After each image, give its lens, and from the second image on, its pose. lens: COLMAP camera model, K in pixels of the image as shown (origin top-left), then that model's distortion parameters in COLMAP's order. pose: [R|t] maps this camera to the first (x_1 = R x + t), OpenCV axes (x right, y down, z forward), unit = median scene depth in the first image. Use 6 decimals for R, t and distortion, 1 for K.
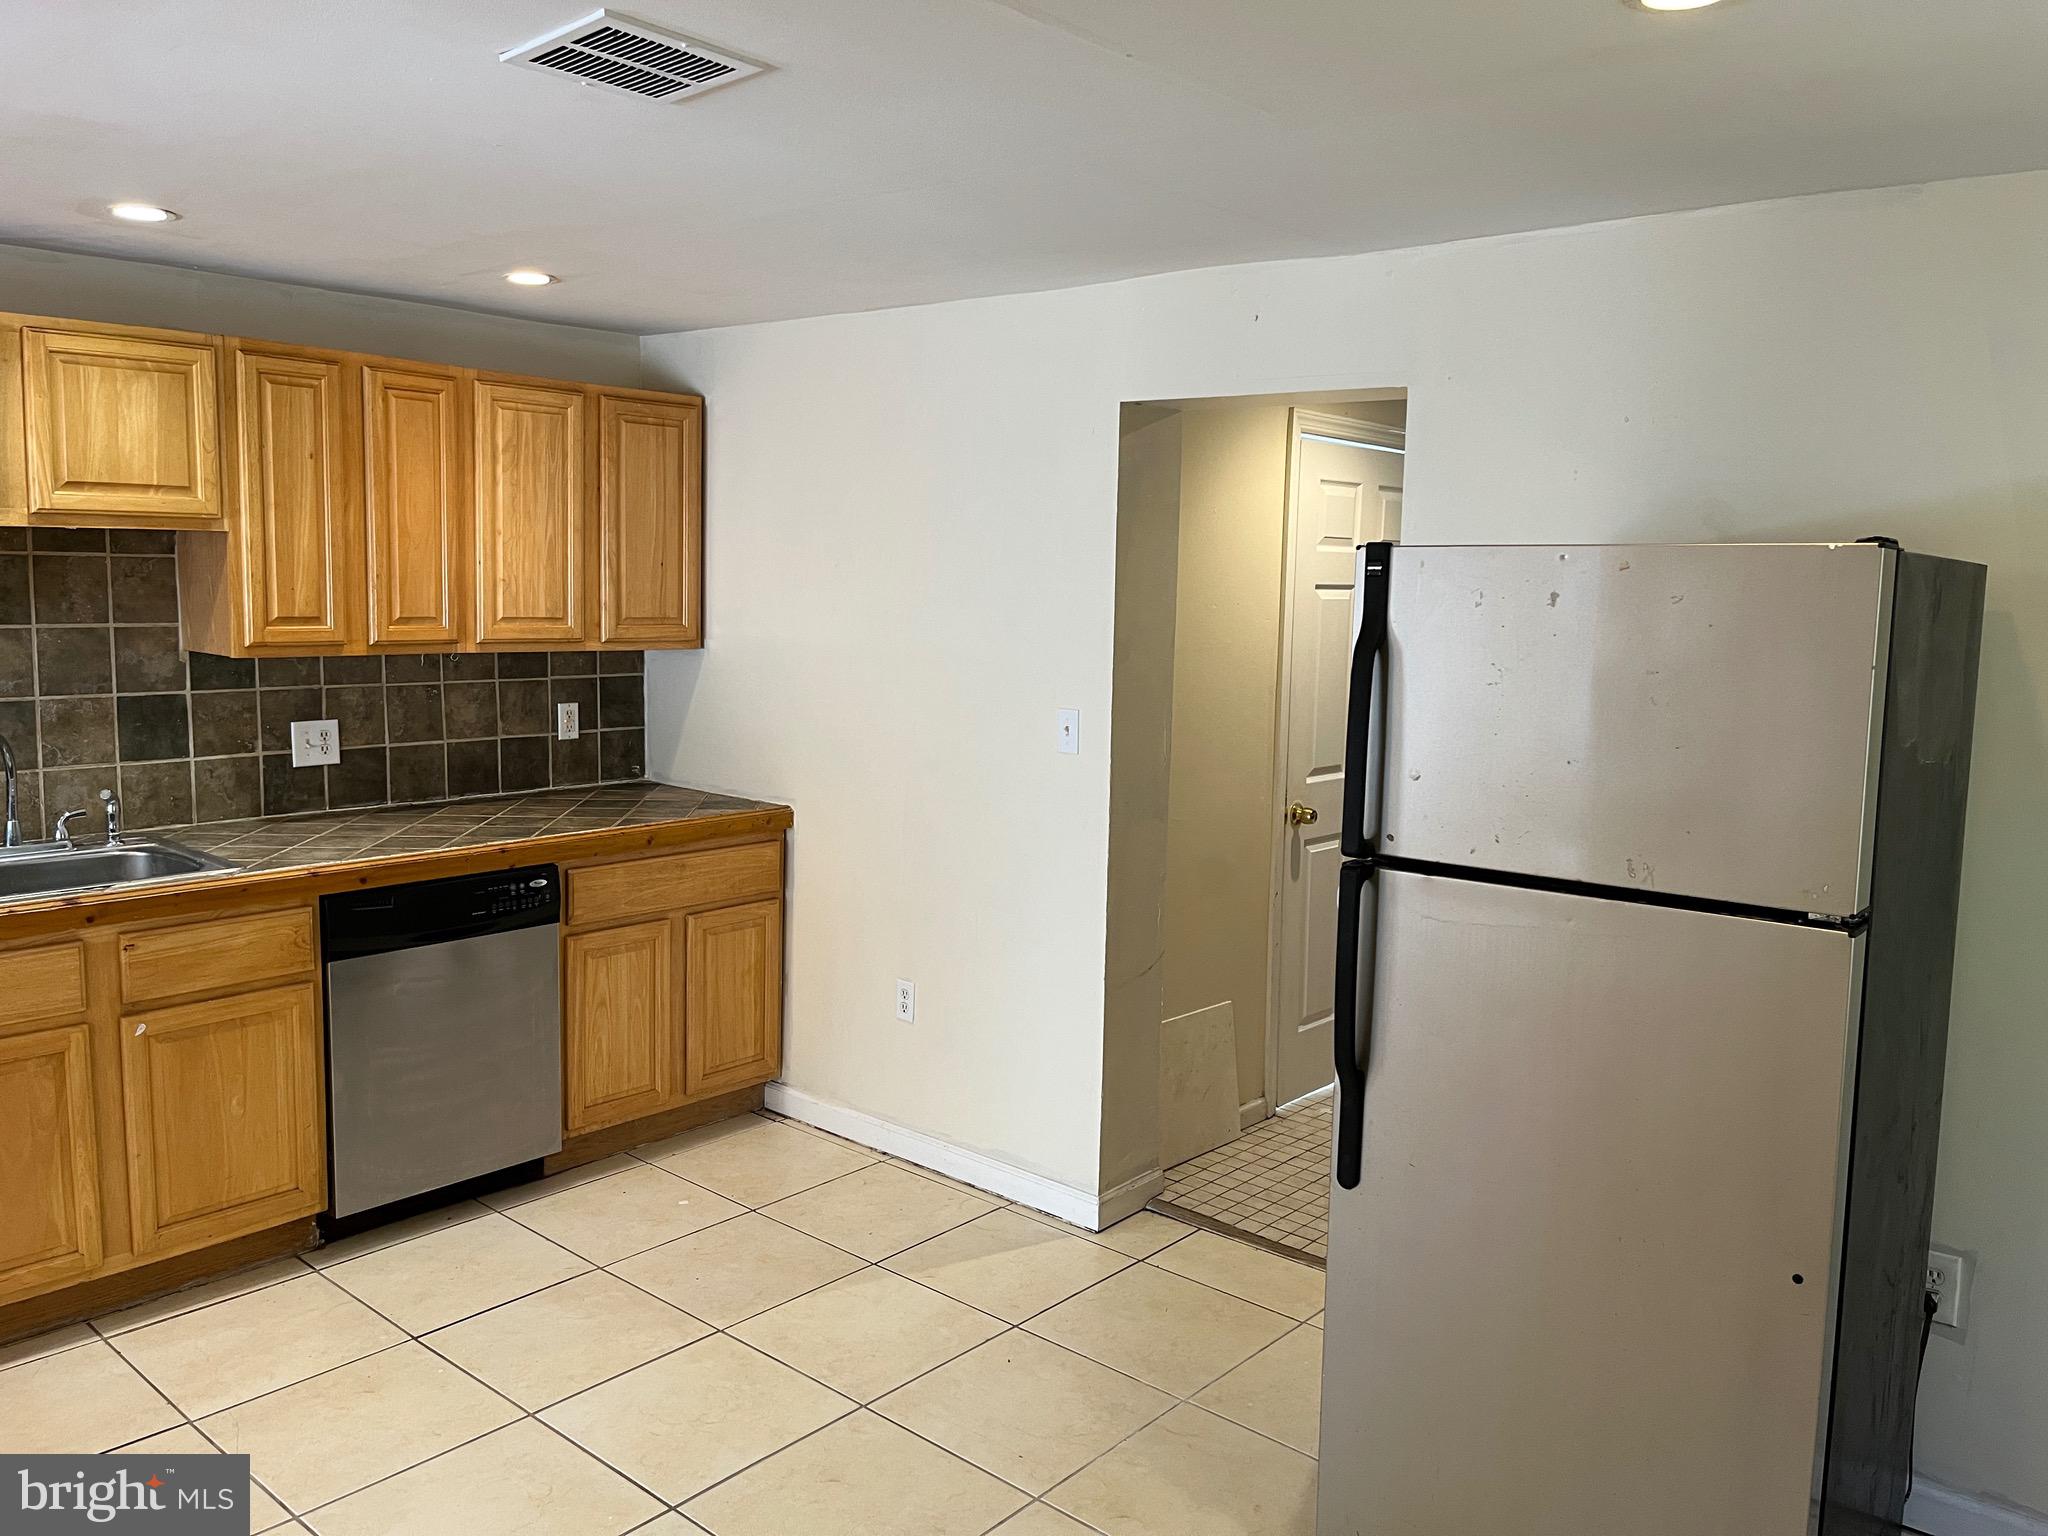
lens RADIAL K [[1583.3, 0, 1064.0], [0, 1583.3, 752.7], [0, 0, 1]] dist [0.037468, -0.055132]
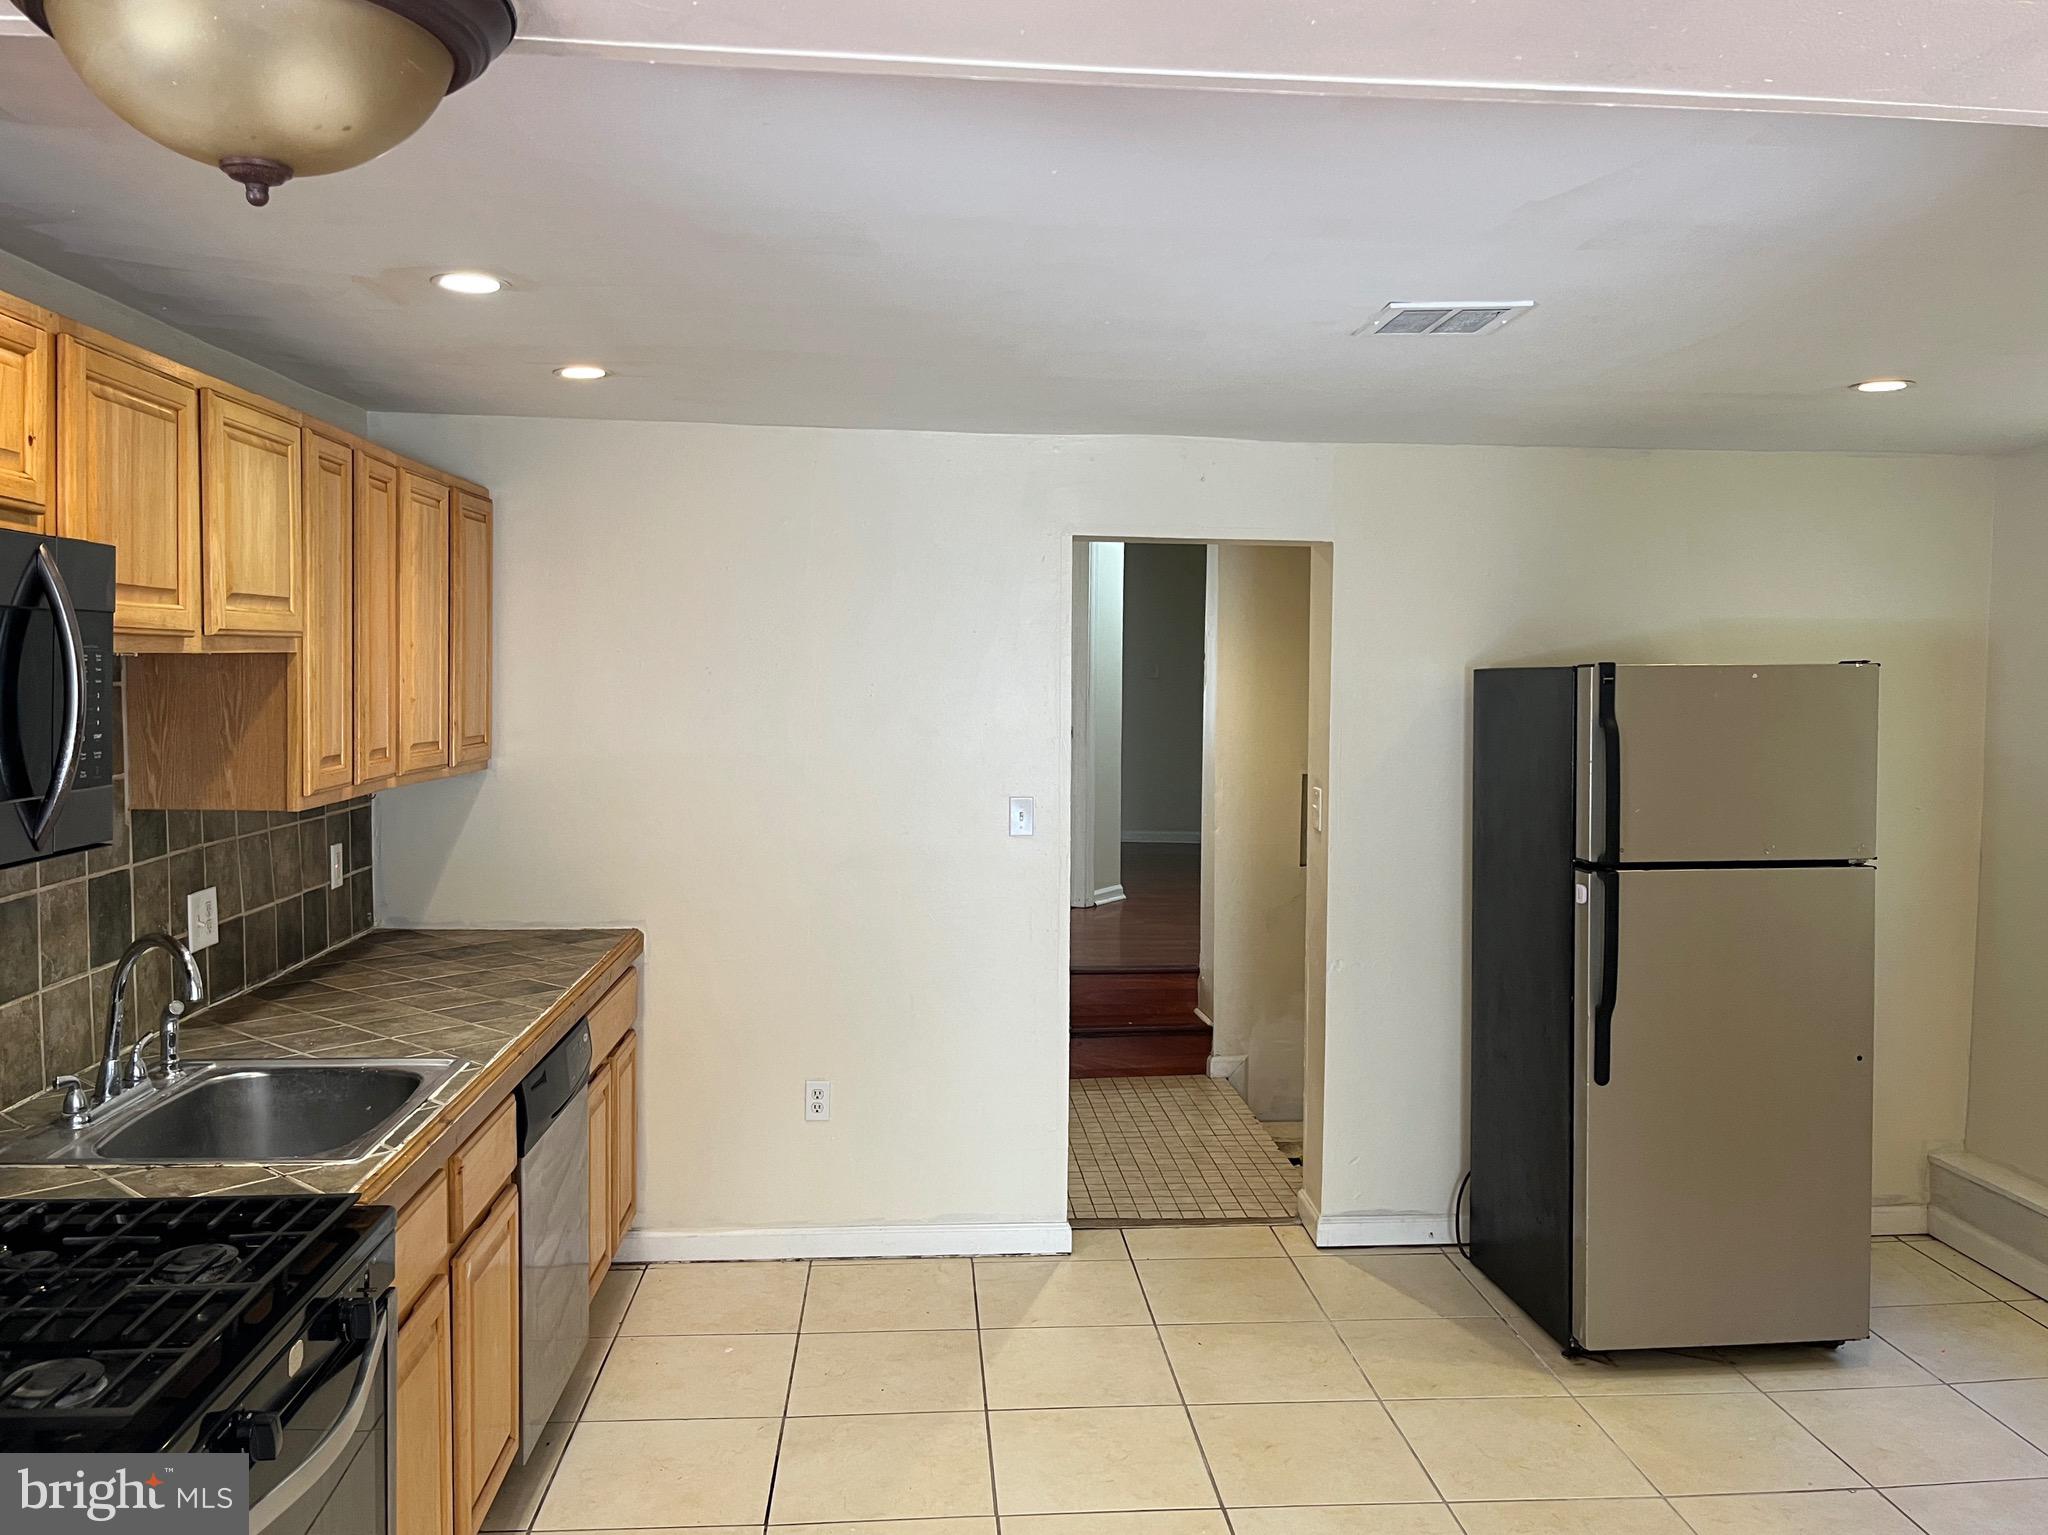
lens RADIAL K [[1583.3, 0, 1053.1], [0, 1583.3, 745.5], [0, 0, 1]] dist [0.037468, -0.055132]
pose [[0.707347, -0.048286, 0.705215, -0.767330], [0.085049, 0.996230, -0.017094, -0.044599], [-0.701731, 0.072070, 0.708787, 0.166843]]
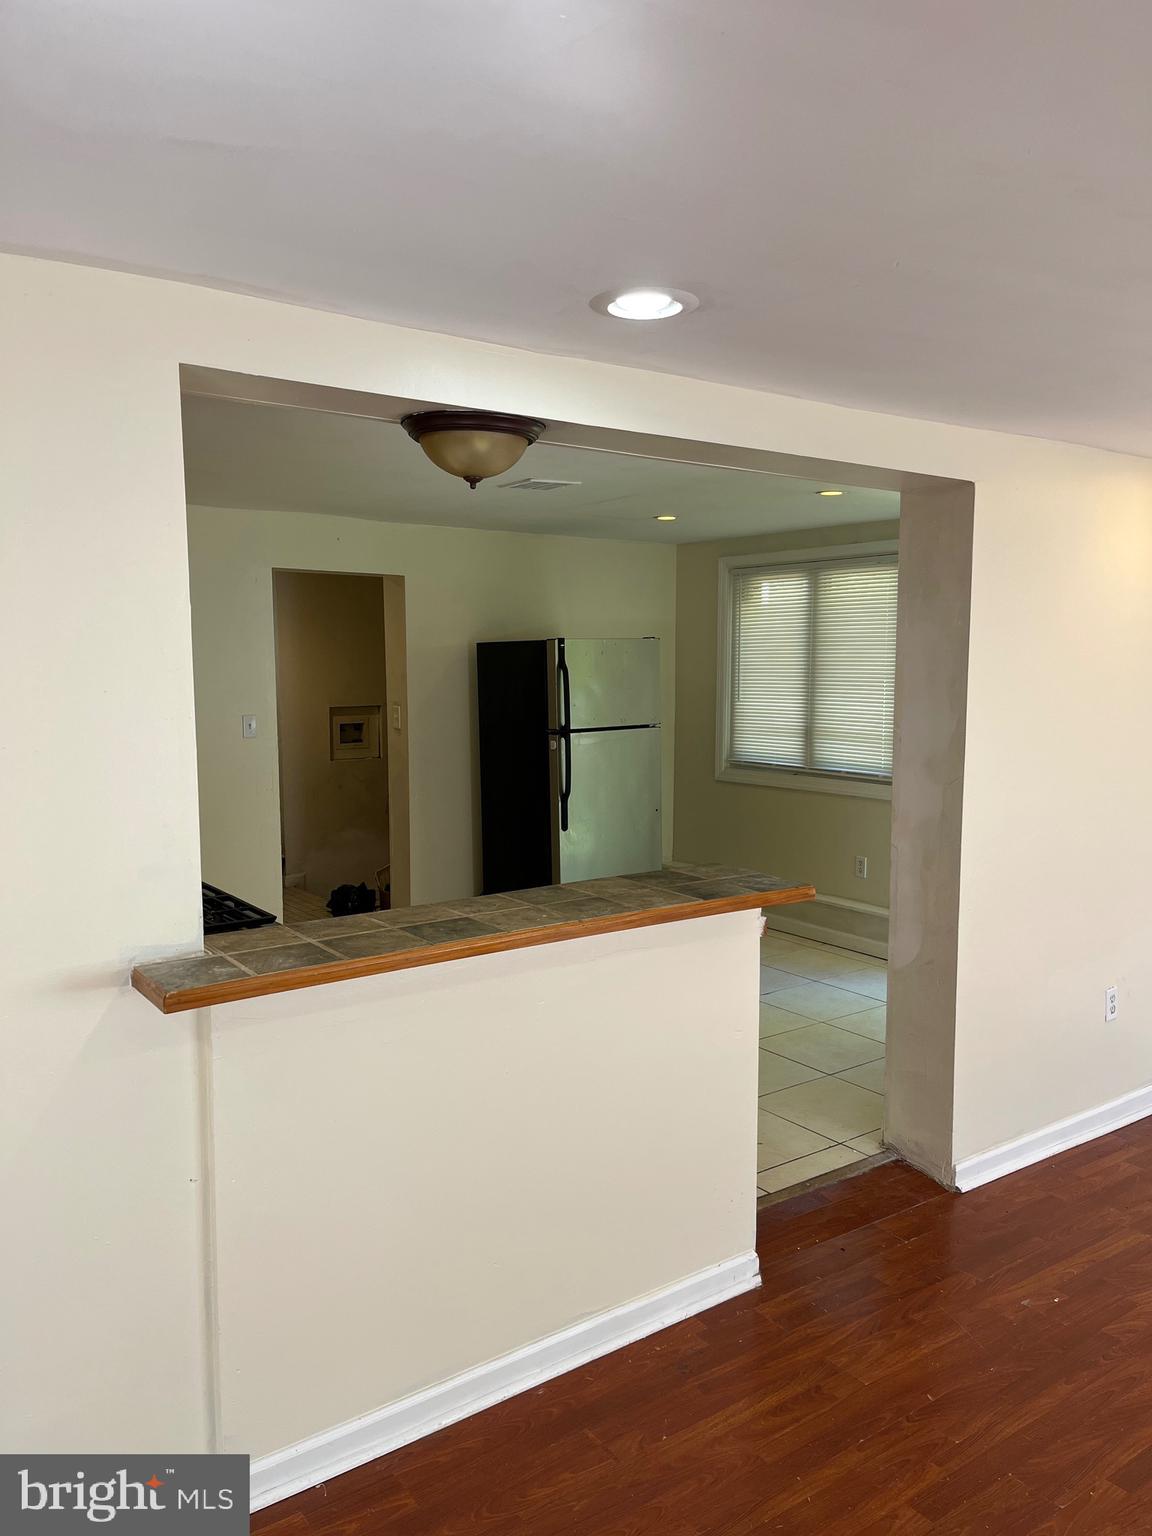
lens RADIAL K [[1187.5, 0, 581.0], [0, 1187.5, 769.9], [0, 0, 1]] dist [0.037468, -0.055132]
pose [[0.217269, -0.112233, 0.969638, -1.350326], [0.118456, 0.989058, 0.087938, -0.044493], [-0.968897, 0.095754, 0.228186, 0.240122]]
